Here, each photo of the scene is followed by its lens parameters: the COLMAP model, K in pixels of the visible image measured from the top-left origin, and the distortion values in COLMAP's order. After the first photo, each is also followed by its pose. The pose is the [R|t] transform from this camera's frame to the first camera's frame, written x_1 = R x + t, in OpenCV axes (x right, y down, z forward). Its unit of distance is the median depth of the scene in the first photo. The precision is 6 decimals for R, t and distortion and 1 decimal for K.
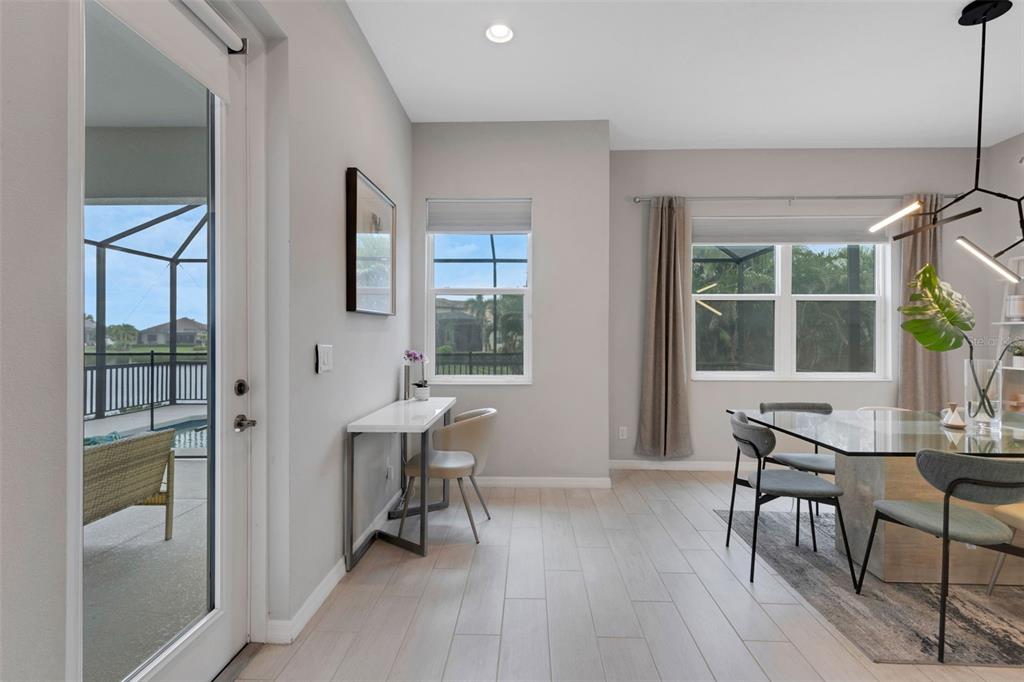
lens RADIAL K [[475.7, 0, 520.1], [0, 475.7, 334.0], [0, 0, 1]] dist [0.006629, 0.000075]
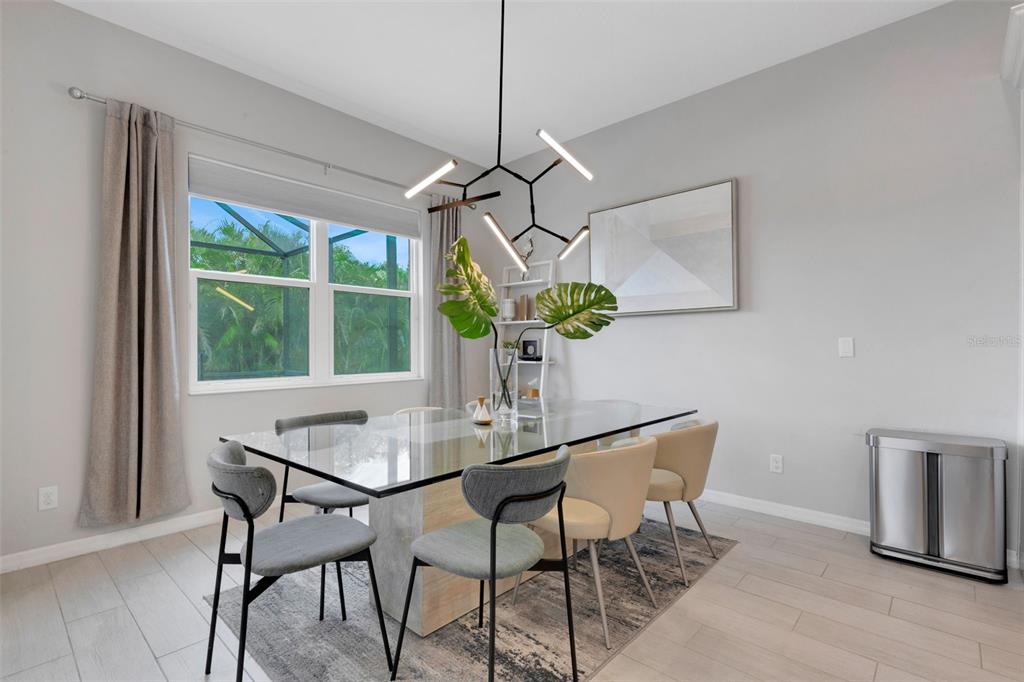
lens RADIAL K [[475.7, 0, 506.5], [0, 475.7, 347.3], [0, 0, 1]] dist [0.006629, 0.000075]
pose [[0.665411, -0.005659, 0.746455, 0.248082], [0.002476, 0.999982, 0.005374, 0.043123], [-0.746473, -0.001728, 0.665414, 0.343240]]
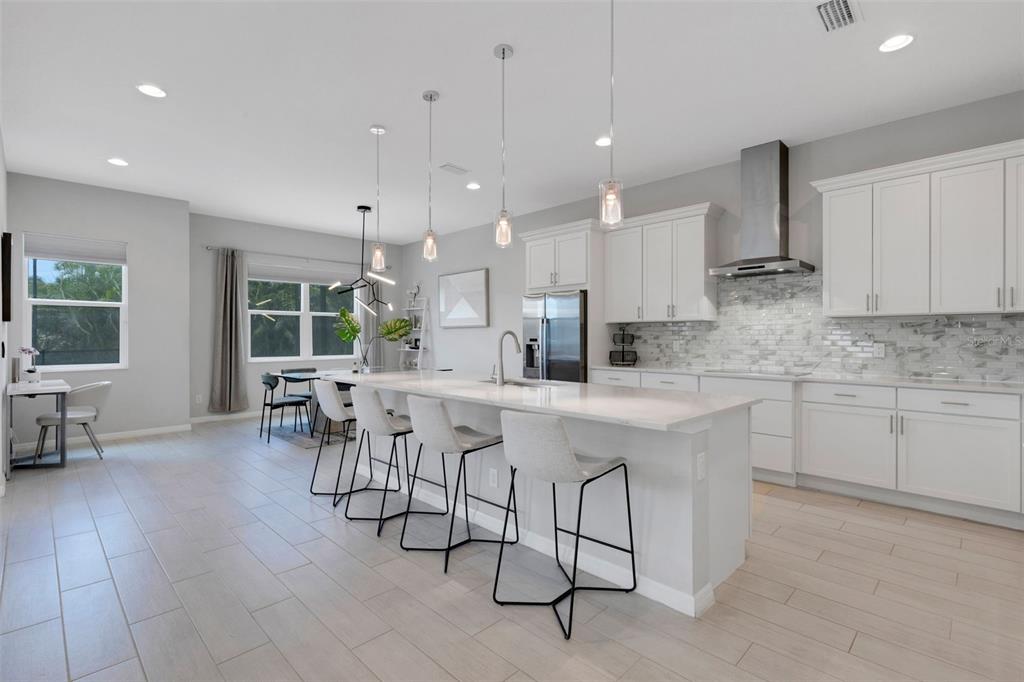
lens RADIAL K [[475.7, 0, 509.6], [0, 475.7, 336.7], [0, 0, 1]] dist [0.006629, 0.000075]
pose [[0.691026, -0.004893, 0.722813, -0.320572], [-0.000664, 0.999972, 0.007405, -0.007670], [-0.722830, -0.005597, 0.691004, -1.240545]]
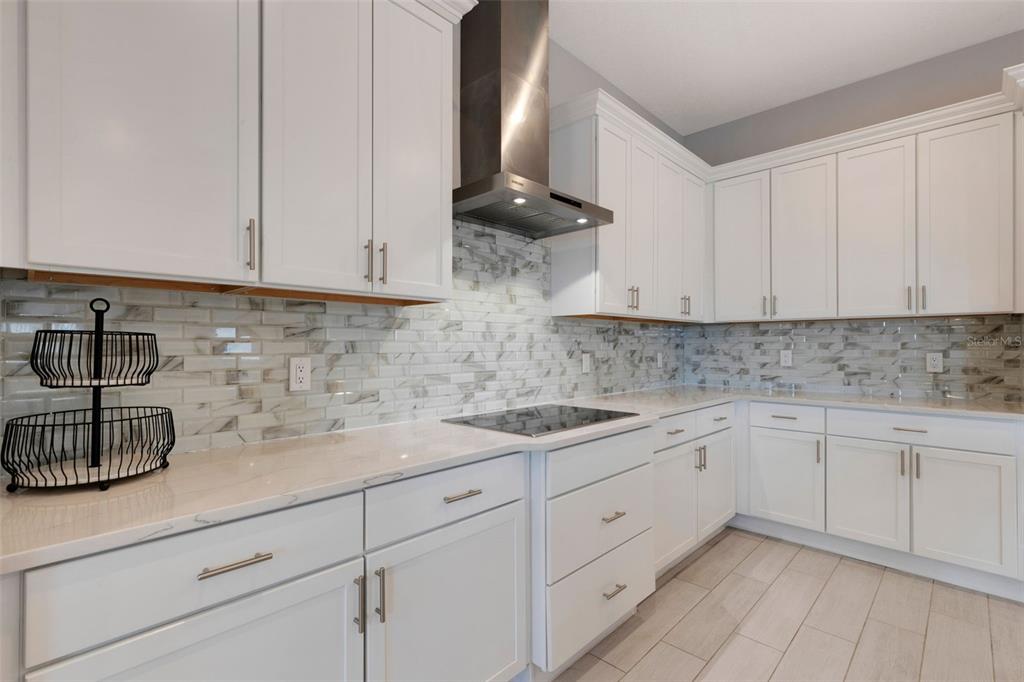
lens RADIAL K [[475.7, 0, 496.2], [0, 475.7, 342.3], [0, 0, 1]] dist [0.006629, 0.000075]
pose [[-0.730473, 0.000300, 0.682942, 0.910370], [-0.006631, 0.999950, -0.007532, 0.005423], [-0.682910, -0.010030, -0.730434, -0.129842]]
